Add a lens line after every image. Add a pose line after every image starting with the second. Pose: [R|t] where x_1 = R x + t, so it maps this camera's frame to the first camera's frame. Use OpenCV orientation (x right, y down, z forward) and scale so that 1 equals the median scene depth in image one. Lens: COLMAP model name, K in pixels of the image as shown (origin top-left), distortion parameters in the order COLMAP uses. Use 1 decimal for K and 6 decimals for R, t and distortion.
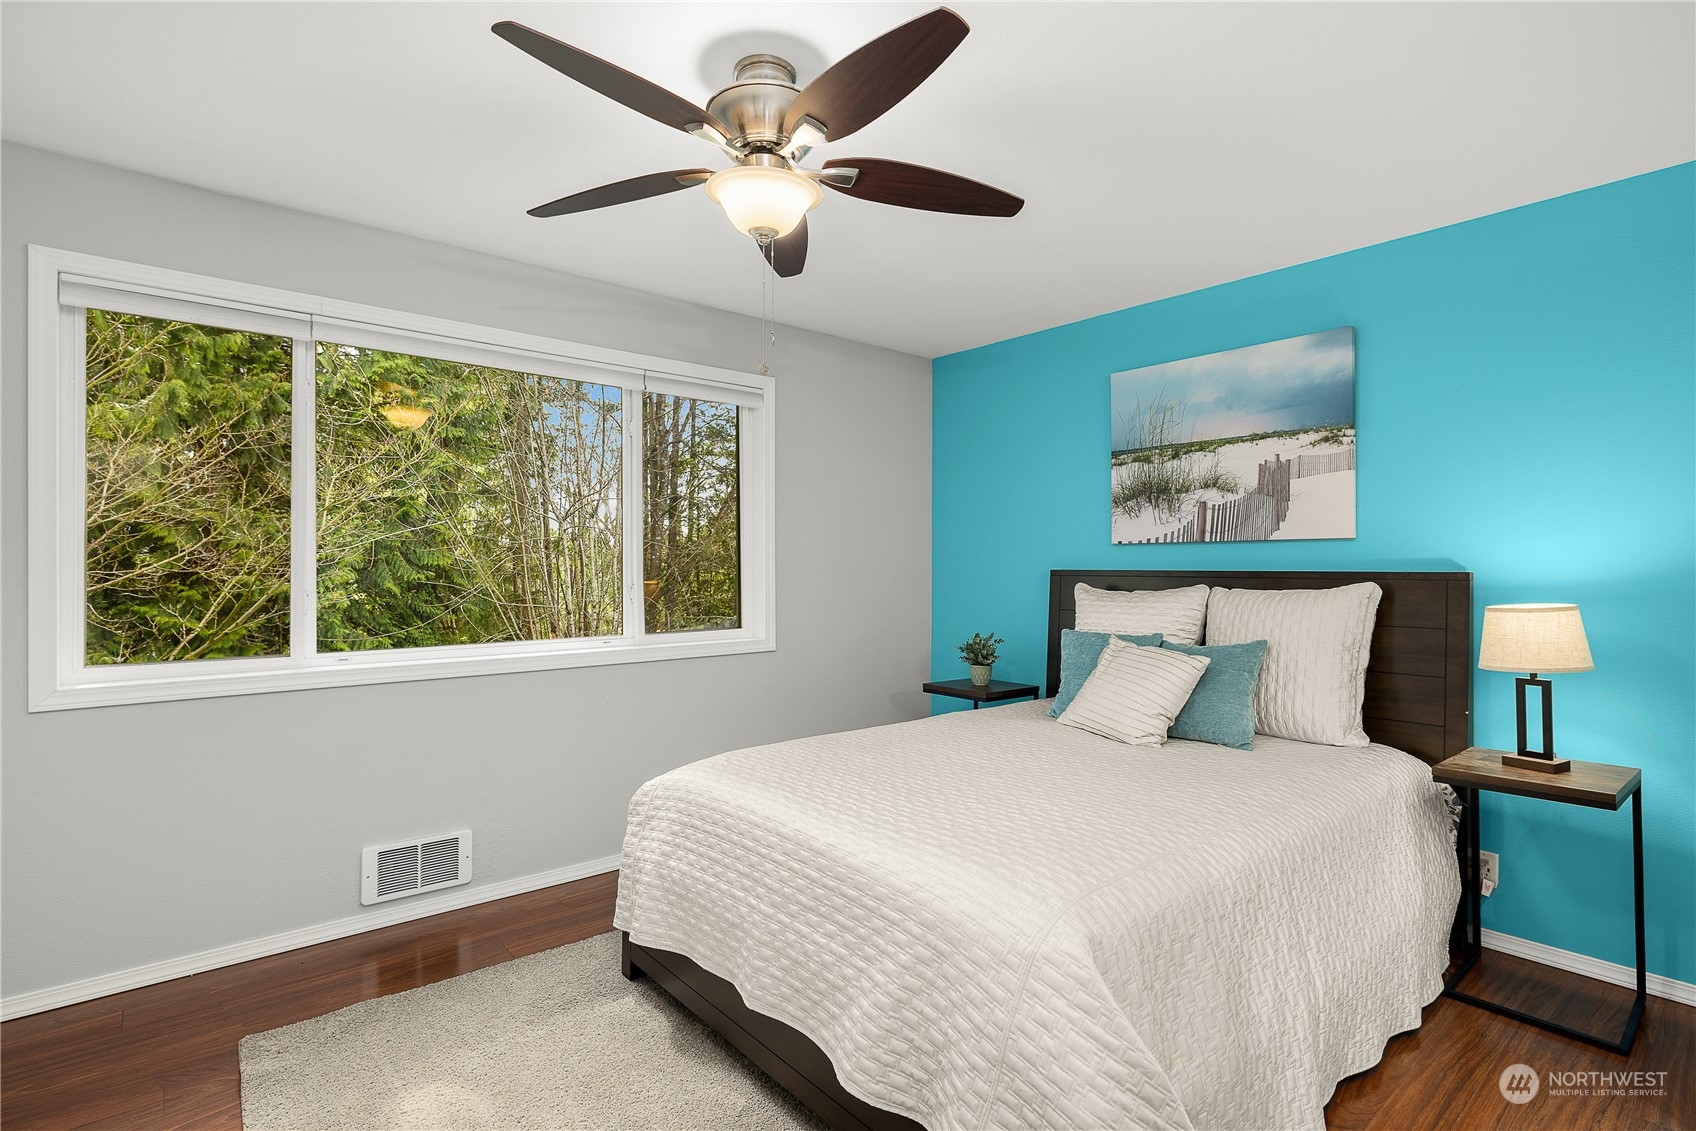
lens RADIAL K [[823.8, 0, 848.0], [0, 823.8, 569.8], [0, 0, 1]] dist [0.004272, 0.000242]
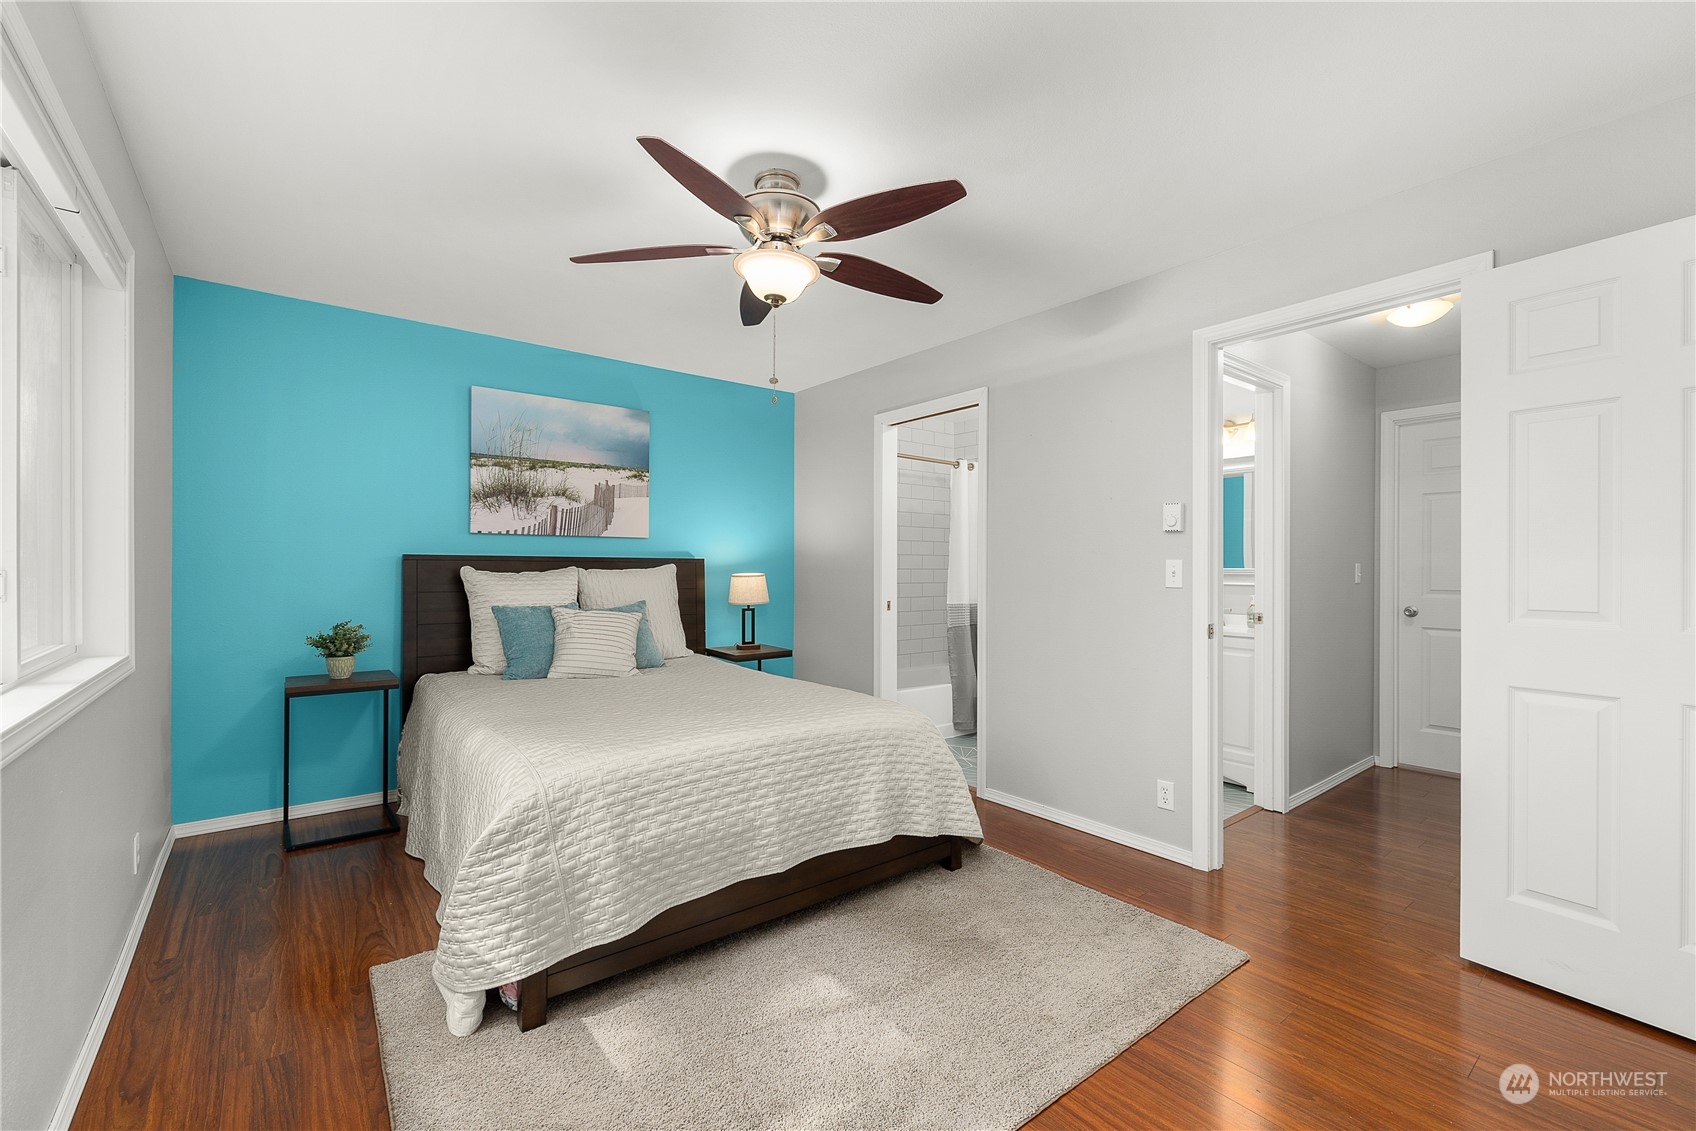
lens RADIAL K [[708.9, 0, 855.7], [0, 708.9, 565.3], [0, 0, 1]] dist [0.001192, -0.000115]
pose [[0.024747, 0.001548, 0.999693, -0.732981], [0.000325, 0.999999, -0.001556, 0.017260], [-0.999694, 0.000363, 0.024747, 0.487744]]
